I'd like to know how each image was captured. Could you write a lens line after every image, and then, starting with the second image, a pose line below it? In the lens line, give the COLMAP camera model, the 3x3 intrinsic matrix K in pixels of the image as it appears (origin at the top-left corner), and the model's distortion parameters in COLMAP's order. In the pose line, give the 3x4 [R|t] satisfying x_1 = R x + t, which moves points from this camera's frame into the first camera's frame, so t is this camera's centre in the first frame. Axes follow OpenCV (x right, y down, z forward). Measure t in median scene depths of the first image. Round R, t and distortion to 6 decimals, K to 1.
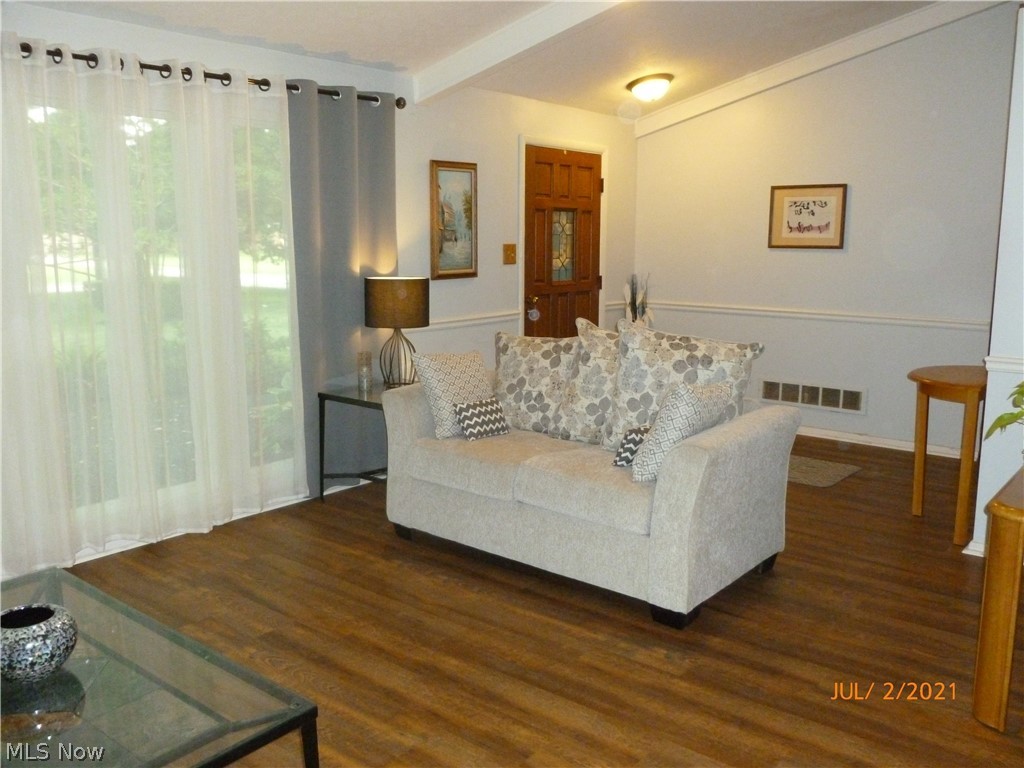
lens RADIAL K [[856.4, 0, 512.8], [0, 856.4, 377.9], [0, 0, 1]] dist [-0.069435, 0.005412]
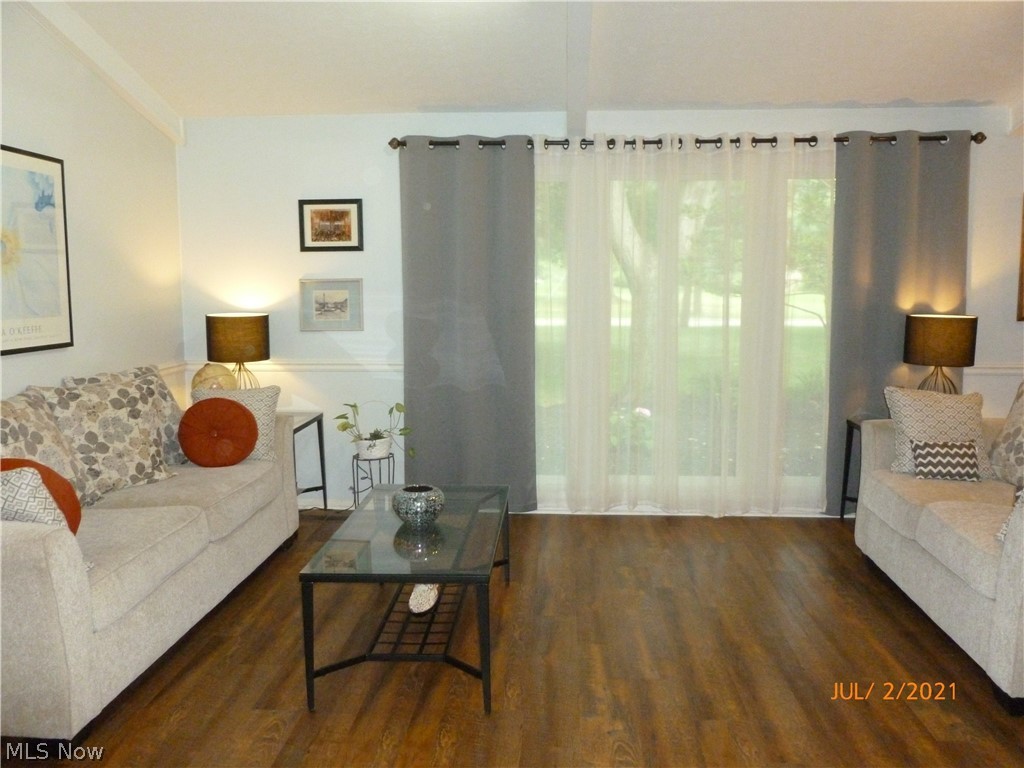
lens RADIAL K [[856.4, 0, 510.8], [0, 856.4, 387.6], [0, 0, 1]] dist [-0.069435, 0.005412]
pose [[0.572899, 0.093743, -0.814248, 0.459563], [-0.121734, 0.992151, 0.028574, -0.001574], [0.810535, 0.082752, 0.579814, 0.042892]]
